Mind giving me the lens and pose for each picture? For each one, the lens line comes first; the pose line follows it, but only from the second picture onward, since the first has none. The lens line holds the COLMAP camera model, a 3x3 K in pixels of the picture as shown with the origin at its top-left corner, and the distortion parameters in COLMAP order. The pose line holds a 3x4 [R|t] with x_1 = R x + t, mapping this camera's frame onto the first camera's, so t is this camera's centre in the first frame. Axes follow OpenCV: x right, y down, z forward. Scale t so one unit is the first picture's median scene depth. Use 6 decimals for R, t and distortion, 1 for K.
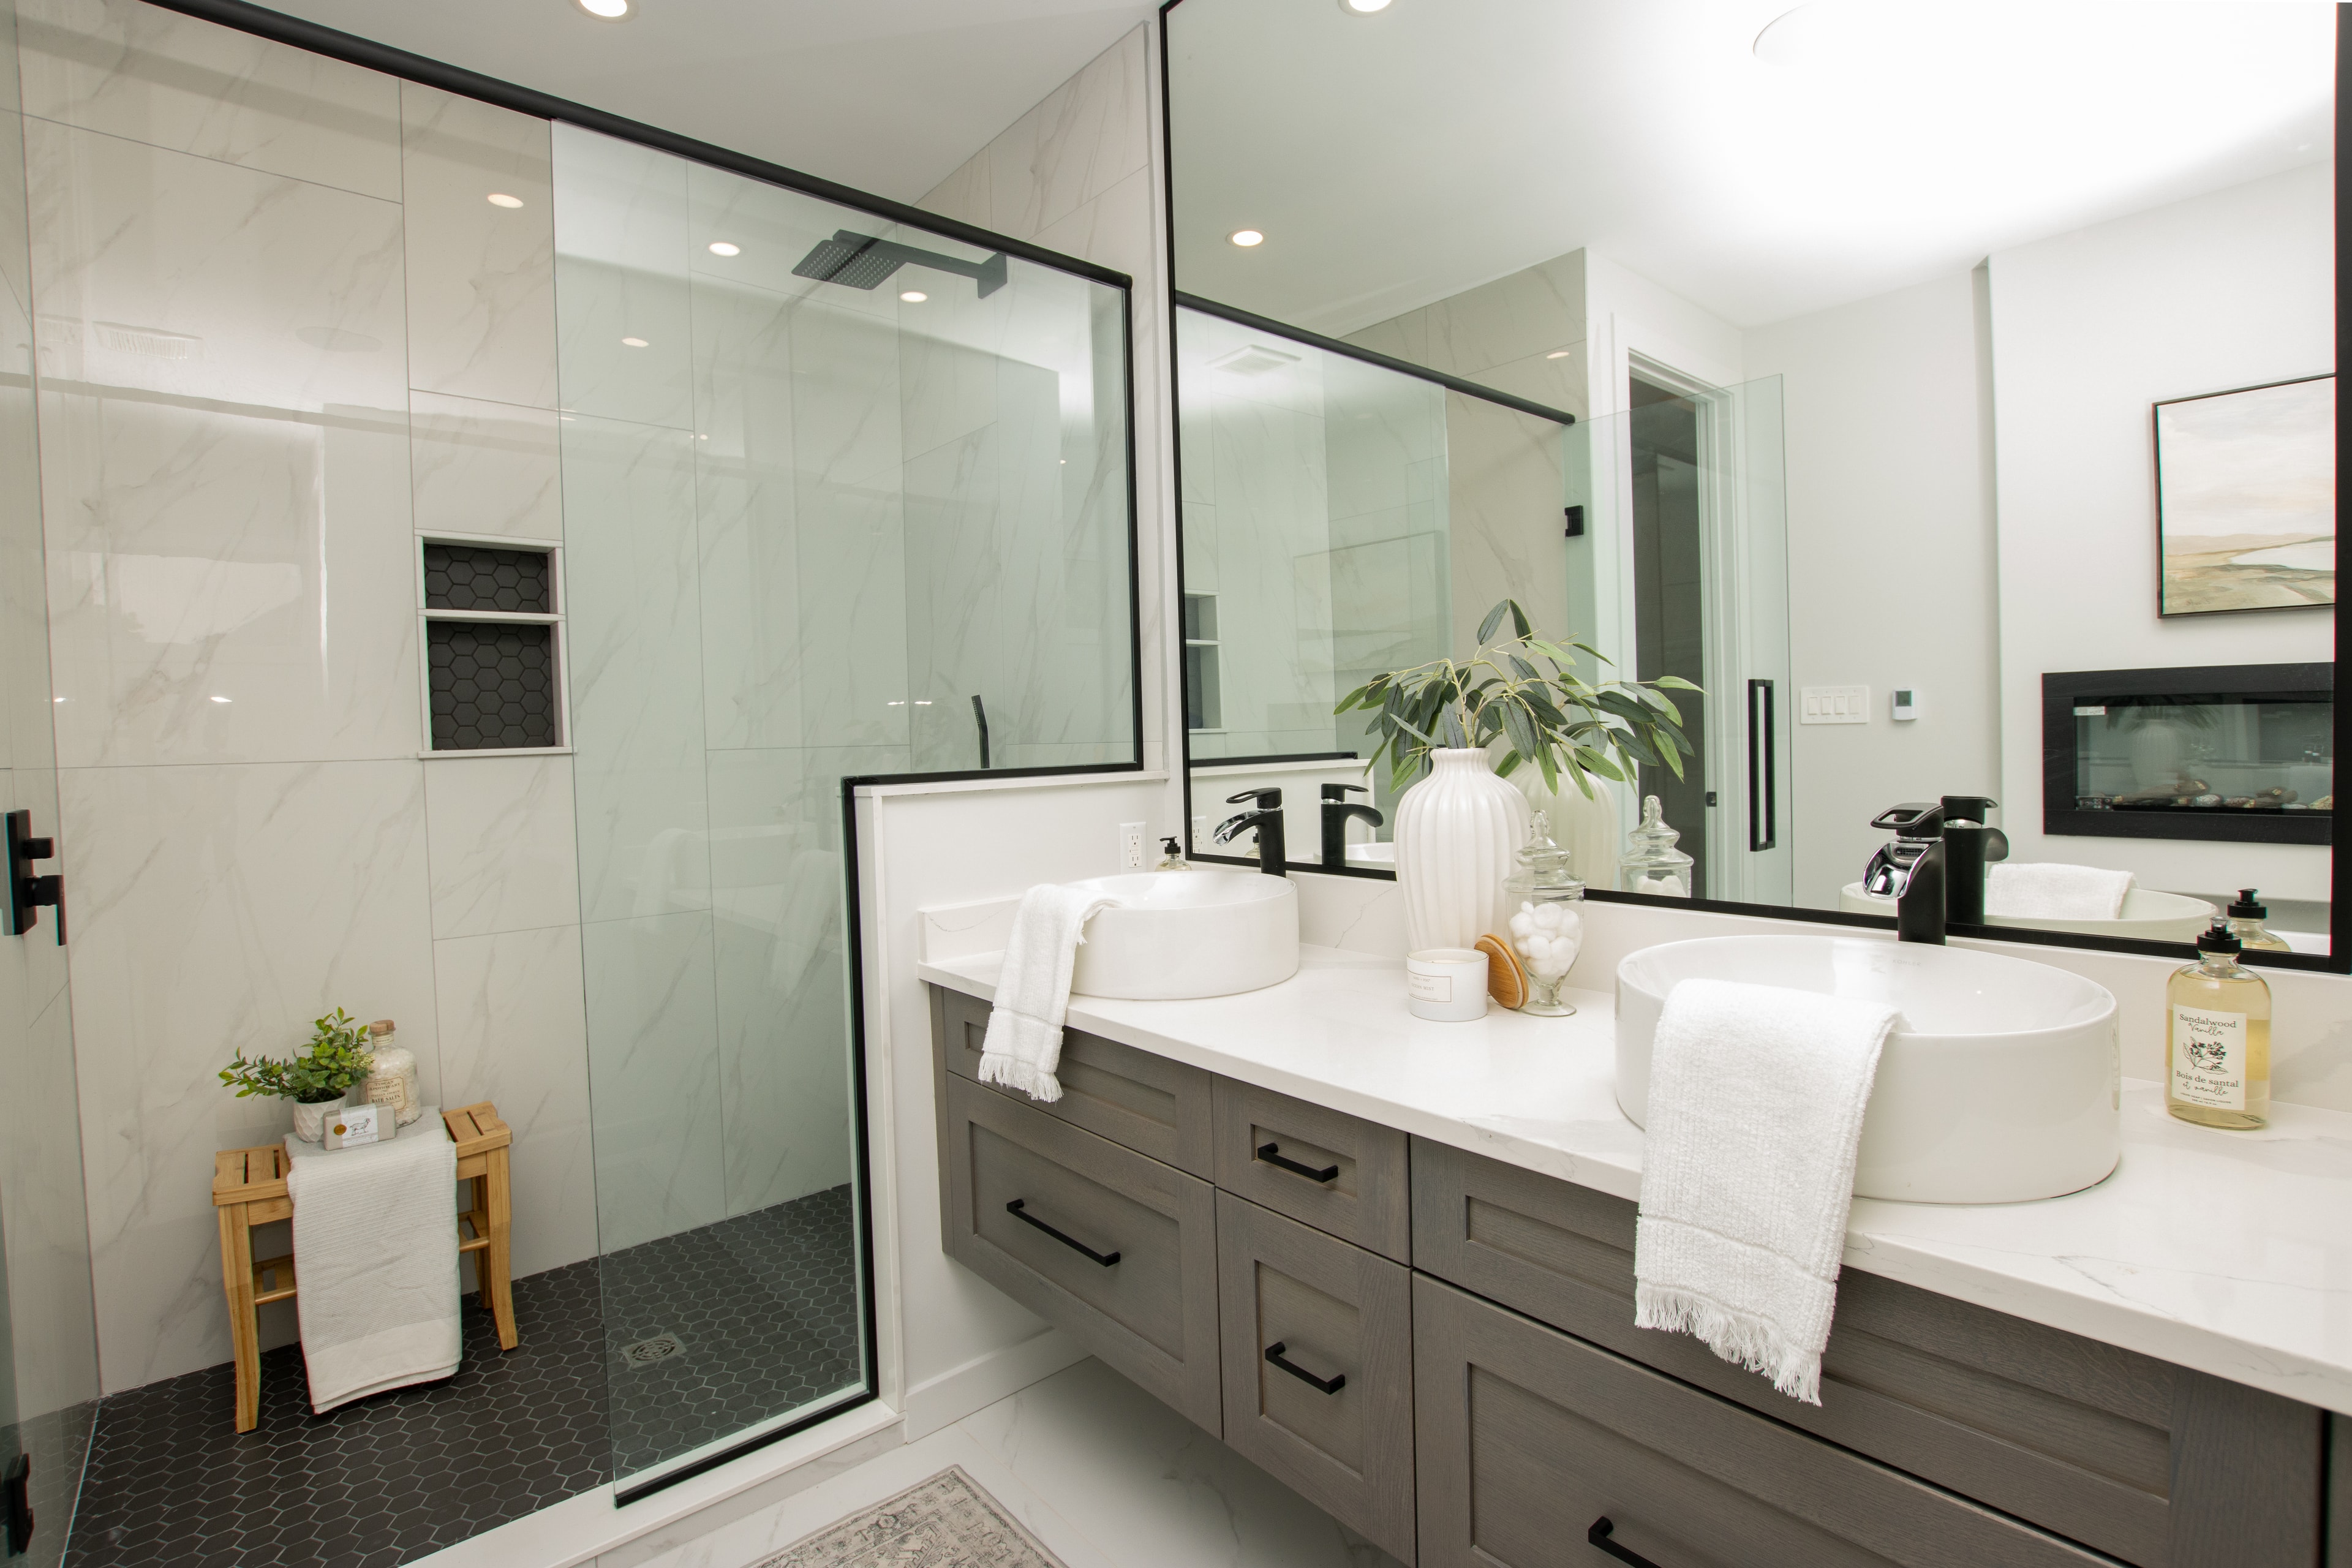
lens RADIAL K [[1085.1, 0, 1183.7], [0, 1085.1, 785.4], [0, 0, 1]] dist [-0.029589, -0.001315]
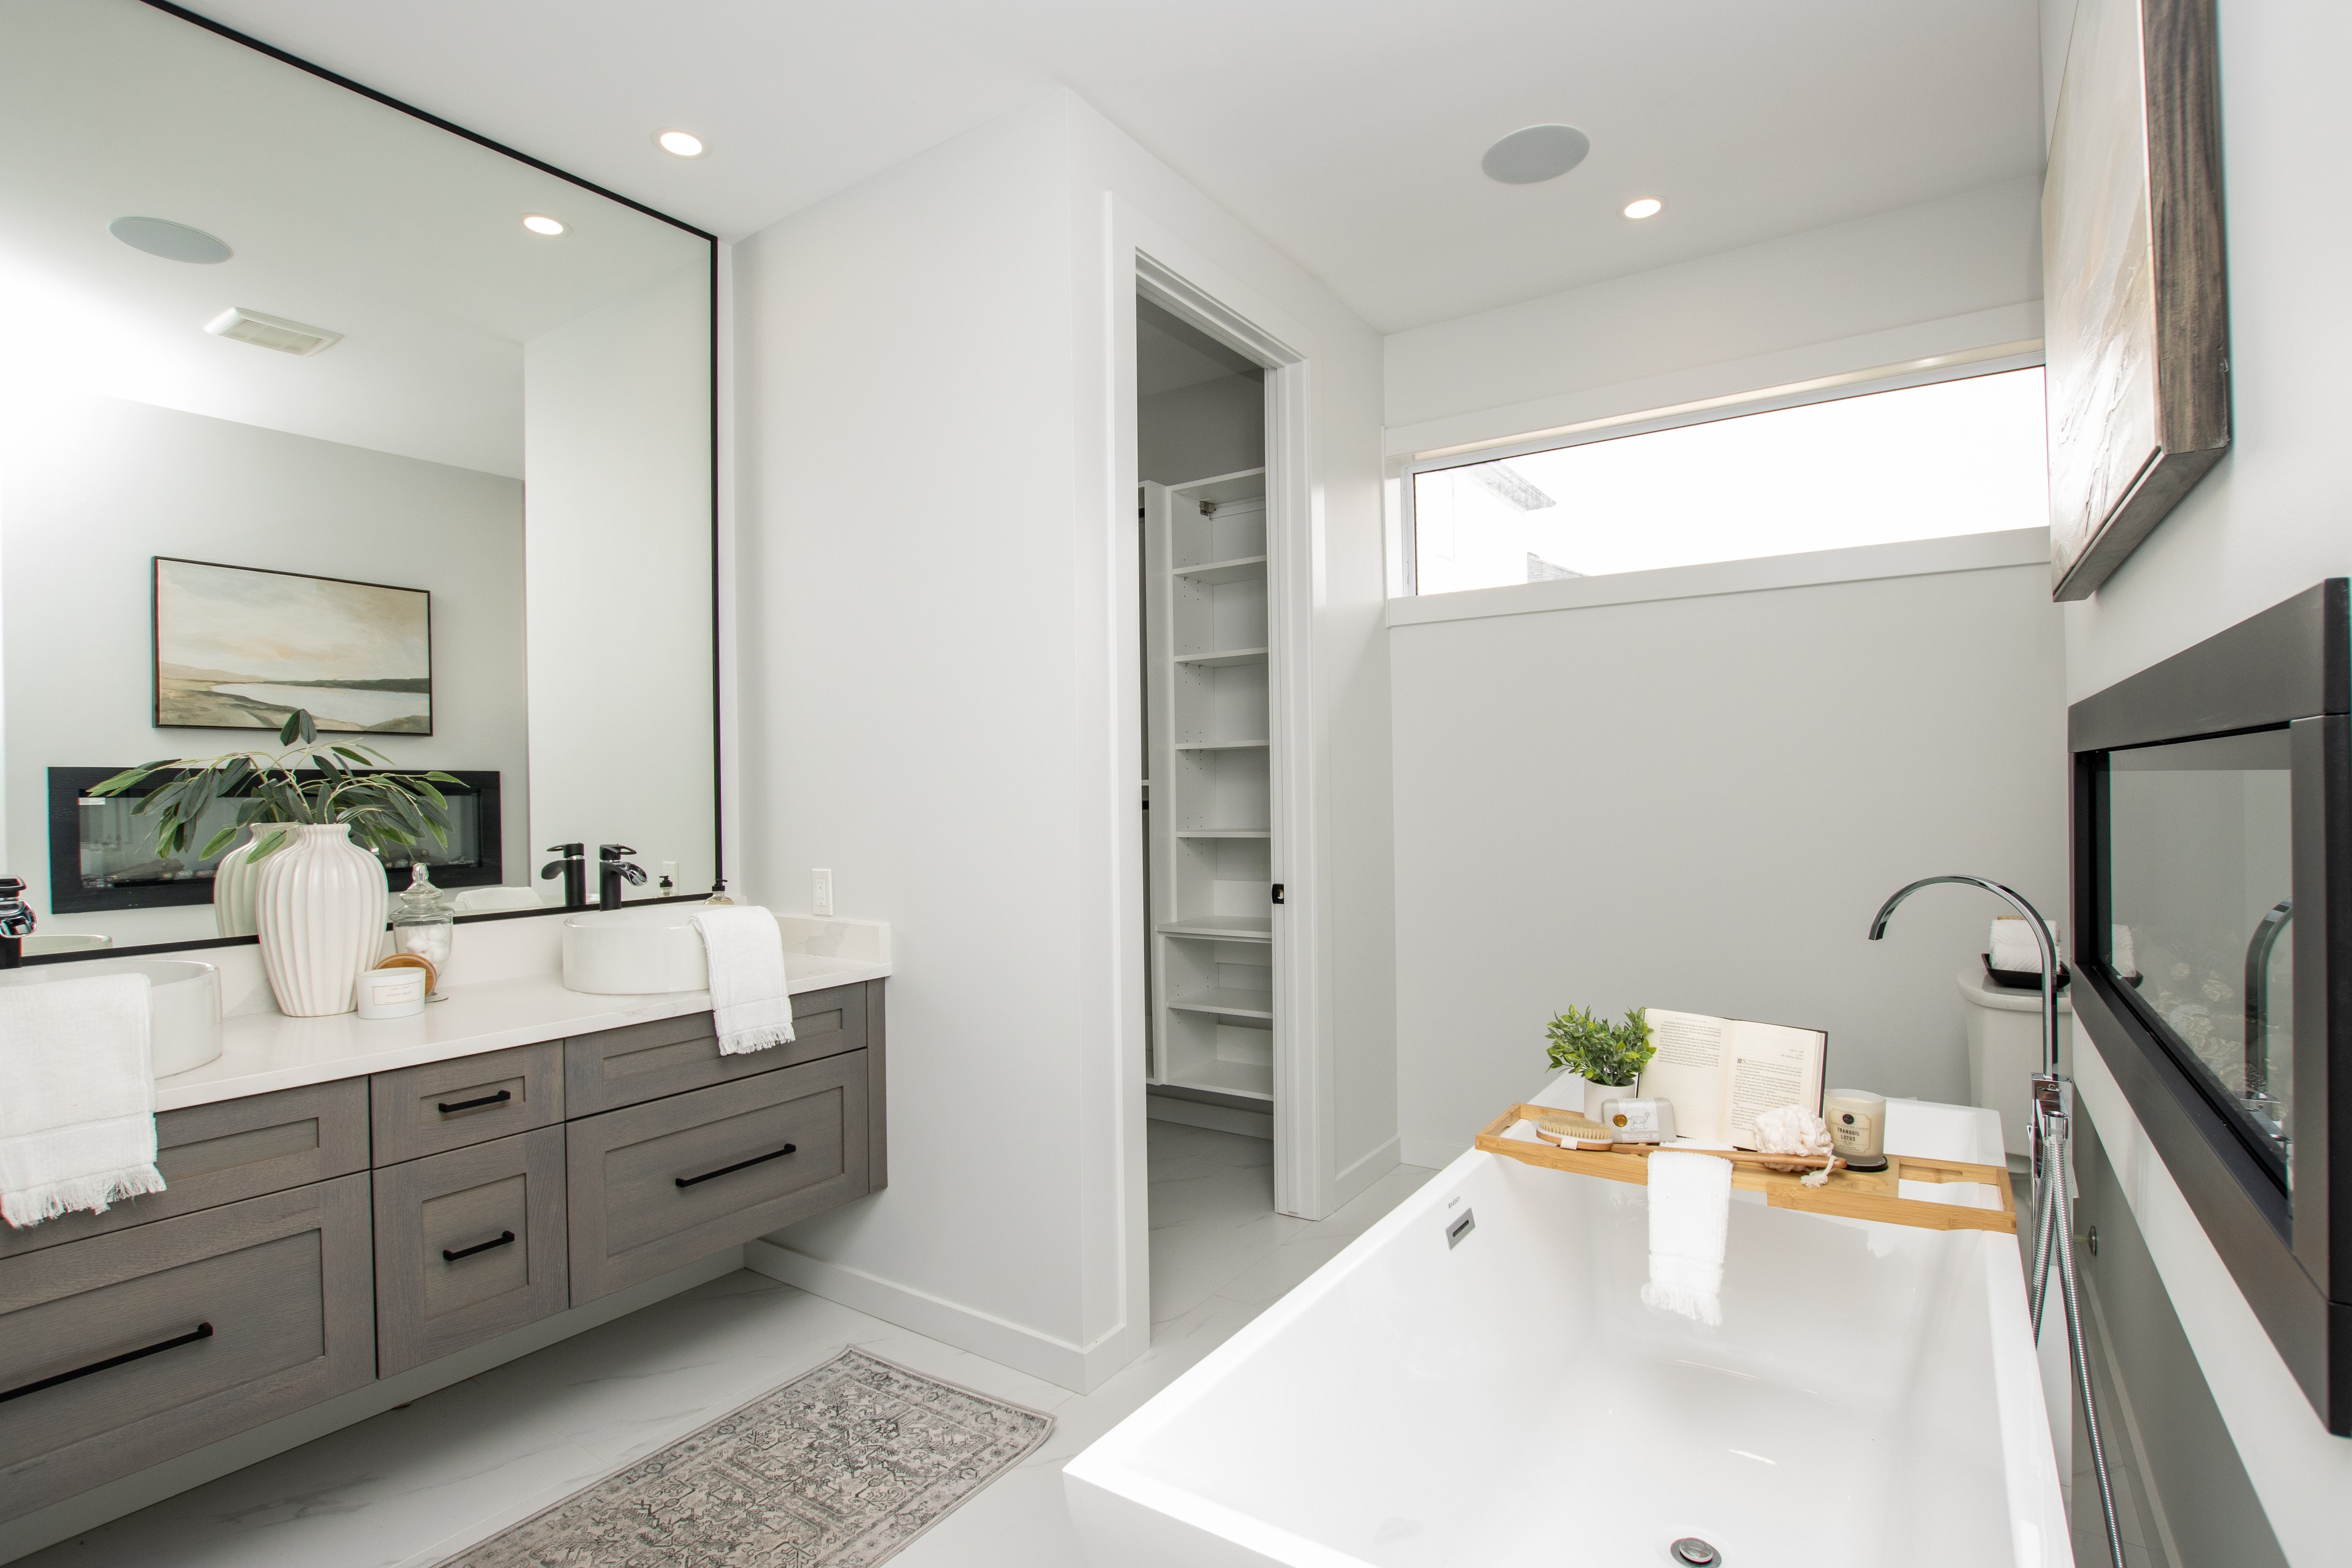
lens RADIAL K [[1085.1, 0, 1182.7], [0, 1085.1, 786.9], [0, 0, 1]] dist [-0.029589, -0.001315]
pose [[-0.230879, 0.031039, 0.972487, -0.541216], [0.053277, 0.998395, -0.019218, -0.001814], [-0.971523, 0.047375, -0.232162, 0.130175]]
